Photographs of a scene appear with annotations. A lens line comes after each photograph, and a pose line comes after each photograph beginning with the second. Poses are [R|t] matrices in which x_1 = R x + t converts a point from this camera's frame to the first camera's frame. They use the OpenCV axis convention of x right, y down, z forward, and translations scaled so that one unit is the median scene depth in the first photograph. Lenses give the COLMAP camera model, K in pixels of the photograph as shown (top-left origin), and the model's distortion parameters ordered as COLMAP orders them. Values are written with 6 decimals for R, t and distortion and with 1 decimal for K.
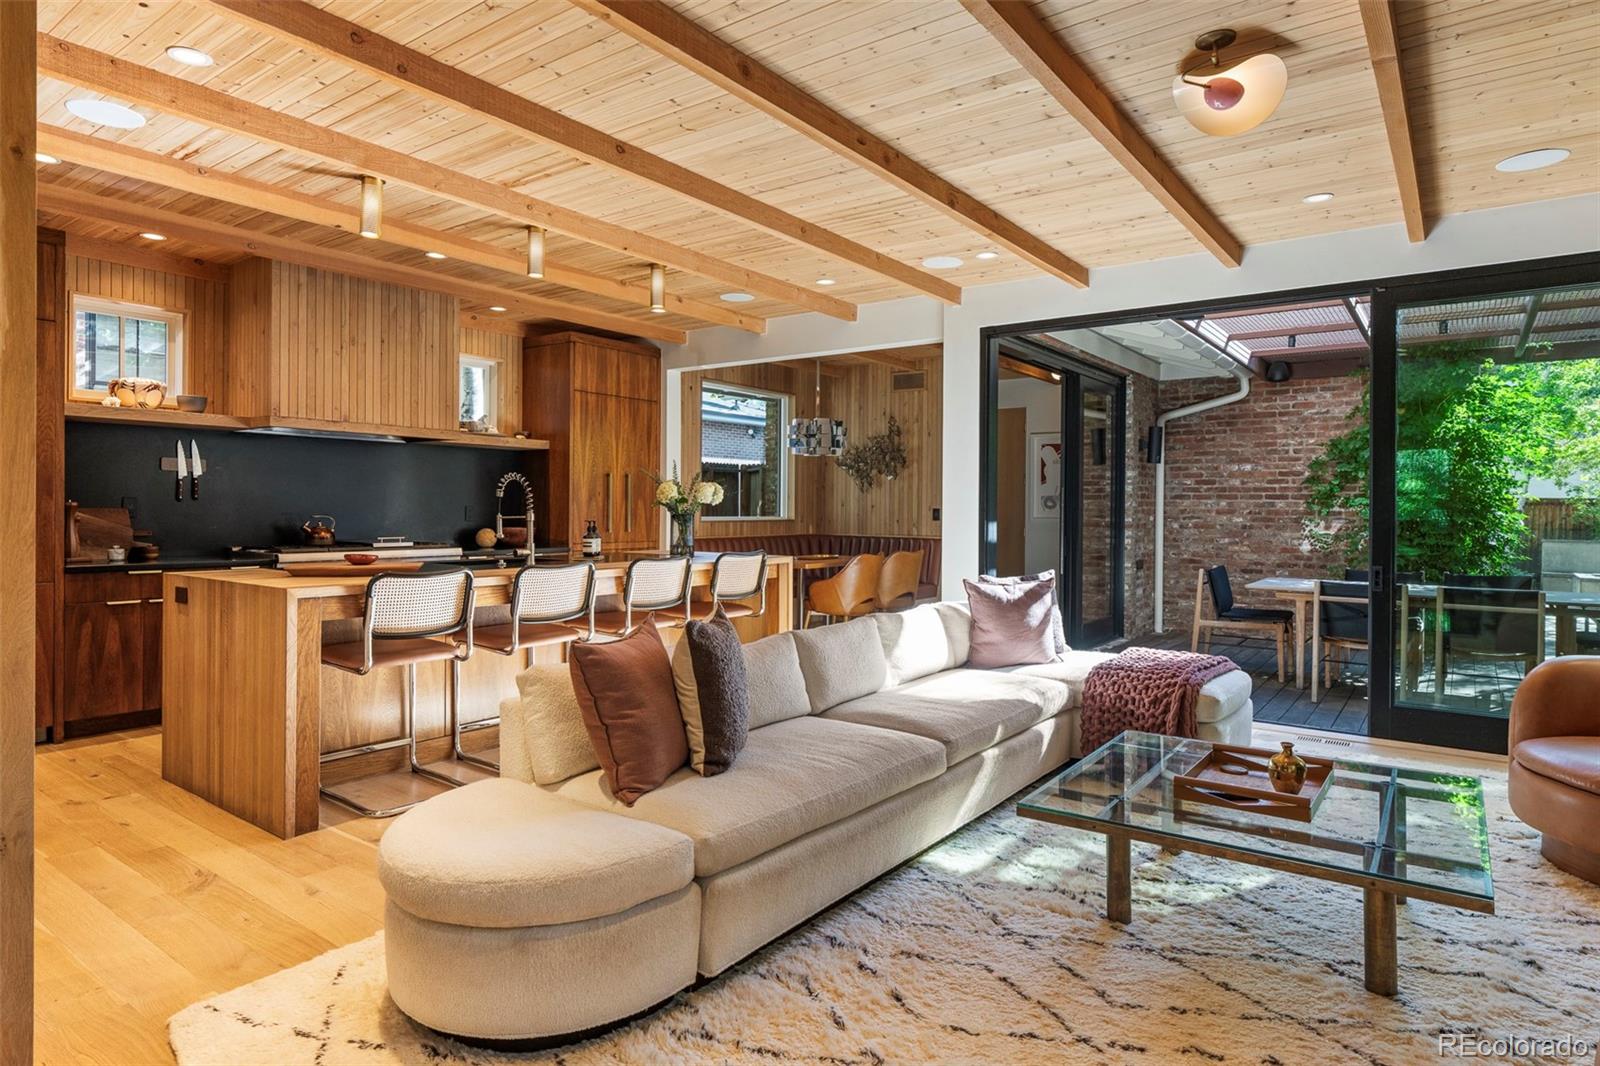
lens RADIAL K [[923.7, 0, 779.1], [0, 923.7, 514.3], [0, 0, 1]] dist [-0.006666, 0.005451]
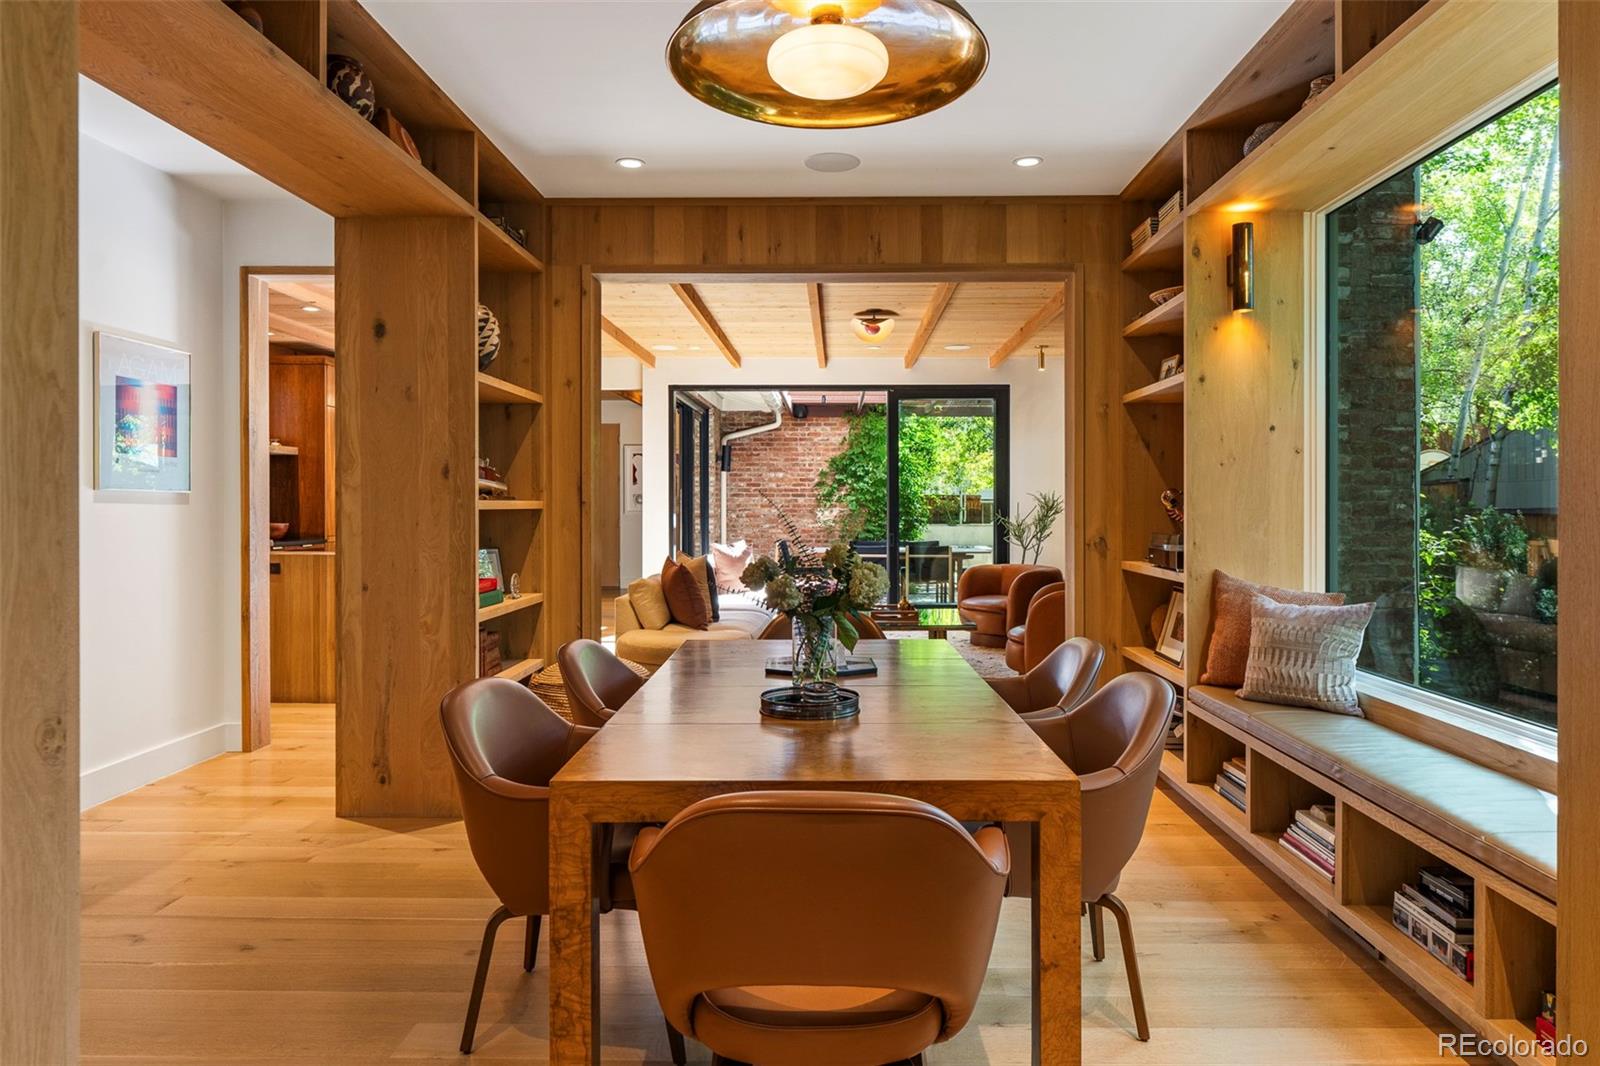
lens RADIAL K [[1053.7, 0, 814.6], [0, 1053.7, 517.0], [0, 0, 1]] dist [0.003434, 0.000182]
pose [[0.810910, -0.012481, 0.585038, -0.615947], [0.008149, 0.999916, 0.010038, -0.001219], [-0.585114, -0.003372, 0.810944, -0.554324]]
